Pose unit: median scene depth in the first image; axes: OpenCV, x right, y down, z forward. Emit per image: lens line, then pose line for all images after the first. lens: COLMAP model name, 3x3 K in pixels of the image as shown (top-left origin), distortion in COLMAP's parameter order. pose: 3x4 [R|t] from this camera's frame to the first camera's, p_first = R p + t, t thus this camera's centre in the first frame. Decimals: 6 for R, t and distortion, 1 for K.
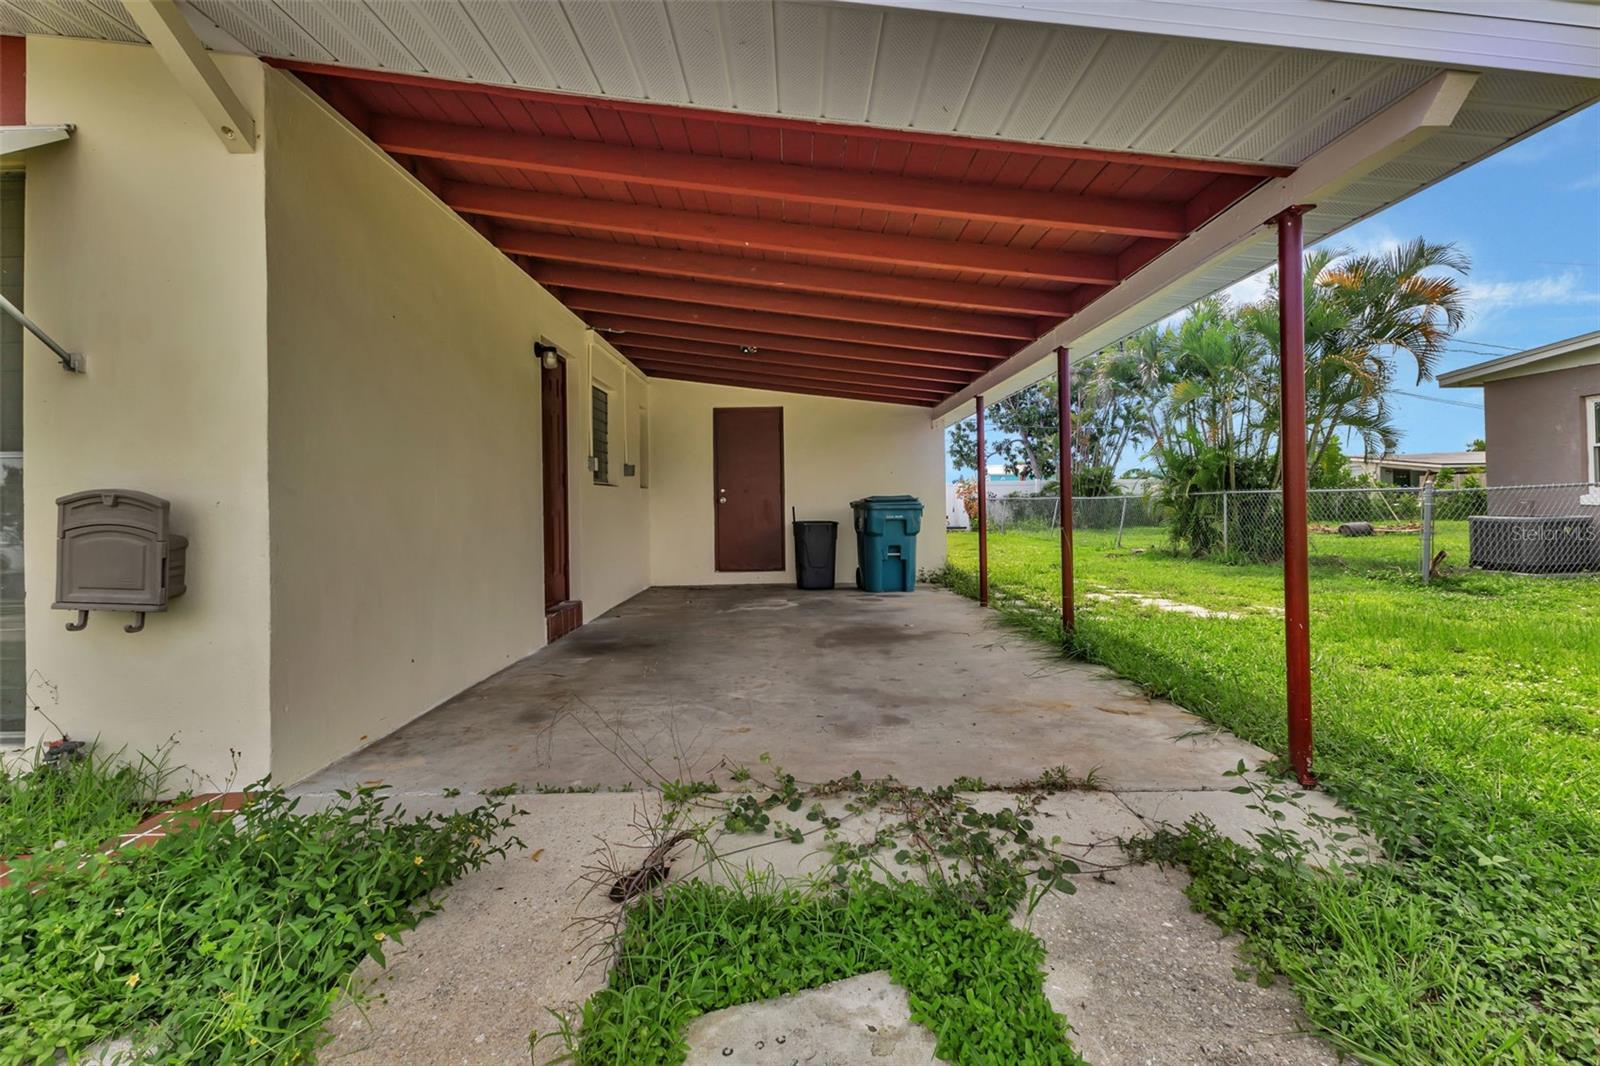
lens RADIAL K [[715.2, 0, 799.1], [0, 715.2, 504.1], [0, 0, 1]] dist [-0.000046, 0.000261]
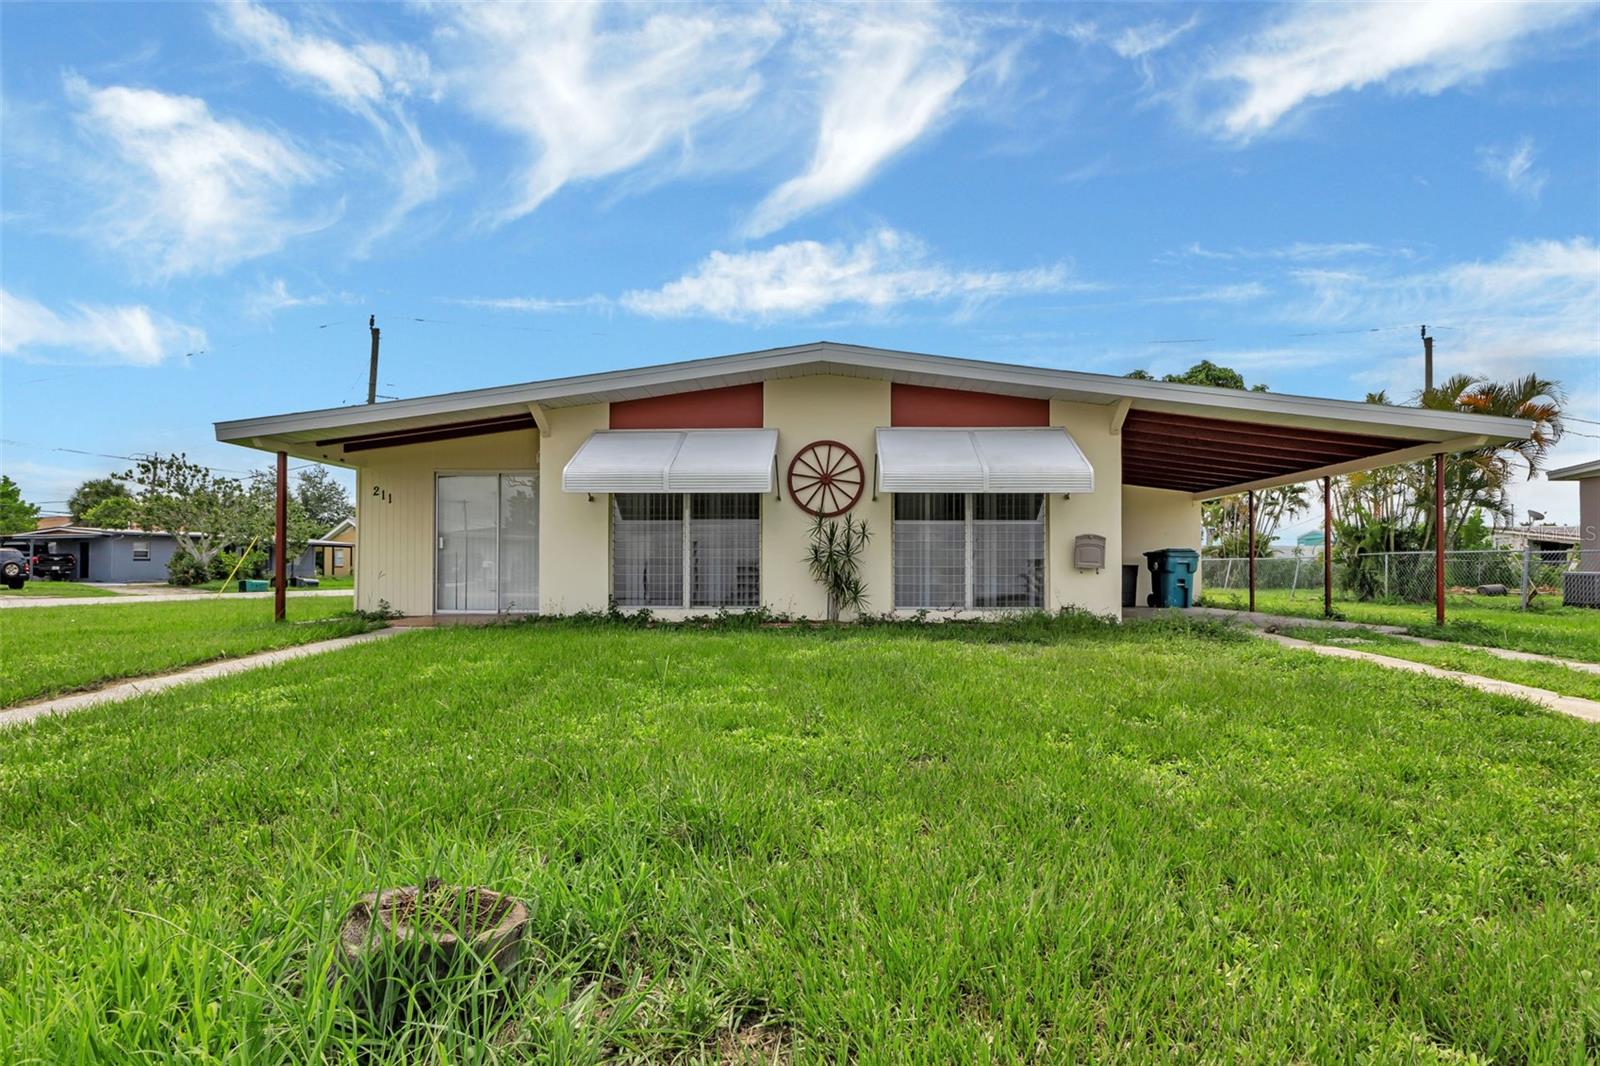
lens RADIAL K [[829.0, 0, 800.9], [0, 829.0, 563.9], [0, 0, 1]] dist [-0.000373, -0.000183]
pose [[0.998504, 0.020159, -0.050824, -0.453573], [-0.020587, 0.999757, -0.007901, 0.040078], [0.050653, 0.008936, 0.998676, -0.658092]]
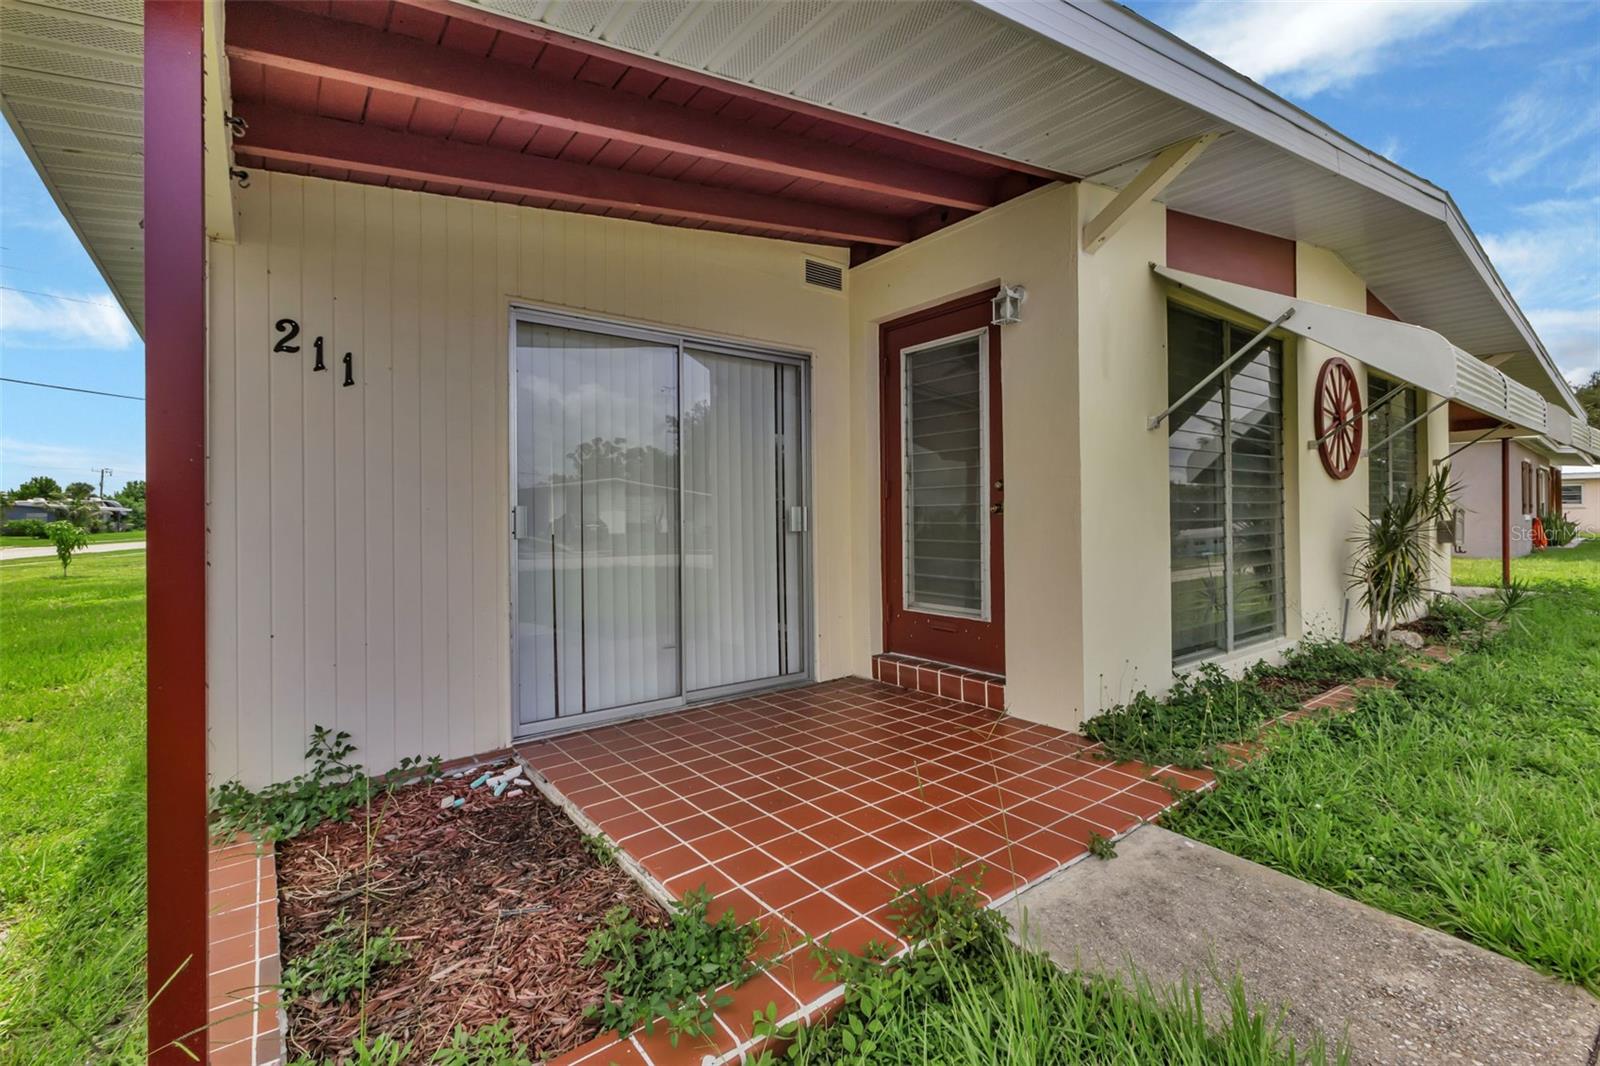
lens RADIAL K [[715.2, 0, 799.1], [0, 715.2, 504.1], [0, 0, 1]] dist [-0.000046, 0.000261]
pose [[0.798851, 0.013855, 0.601369, -1.051420], [0.001966, 0.999669, -0.025643, 0.012662], [-0.601525, 0.021668, 0.798560, 0.073026]]
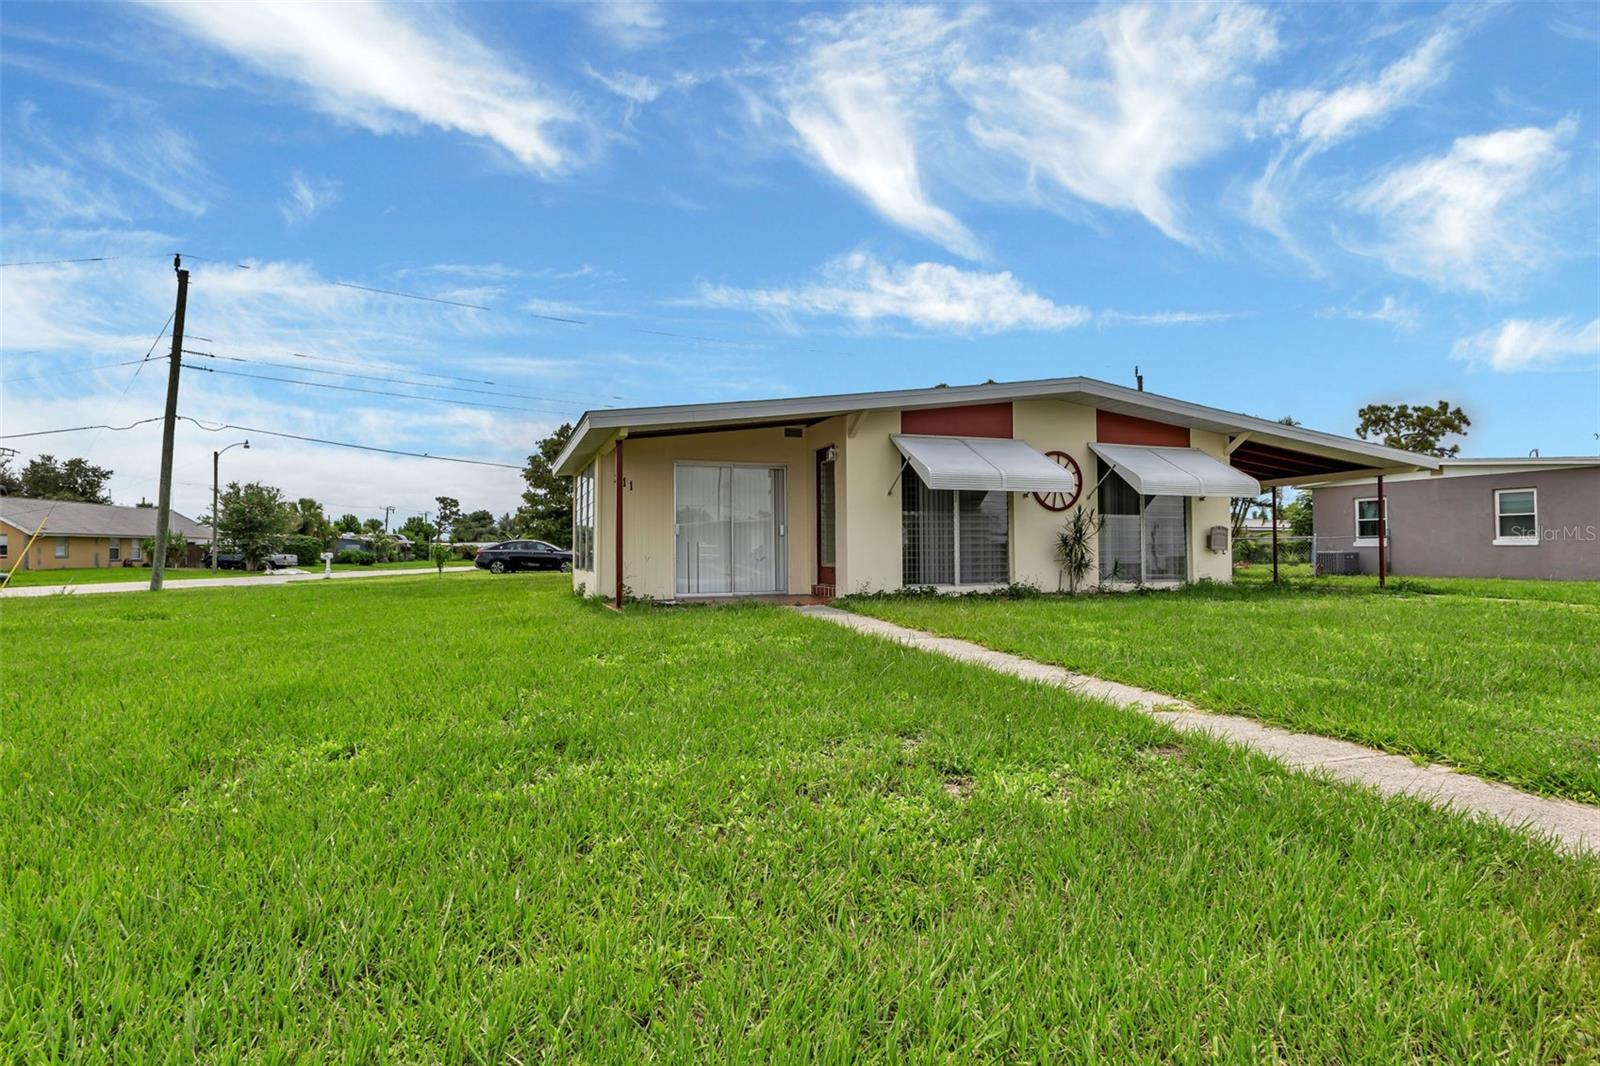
lens RADIAL K [[820.5, 0, 800.0], [0, 820.5, 533.0], [0, 0, 1]] dist [0.004609, 0.000283]
pose [[0.940866, 0.019667, 0.338209, -1.180648], [-0.008857, 0.999400, -0.033477, 0.053520], [-0.338664, 0.028502, 0.940476, -0.708065]]
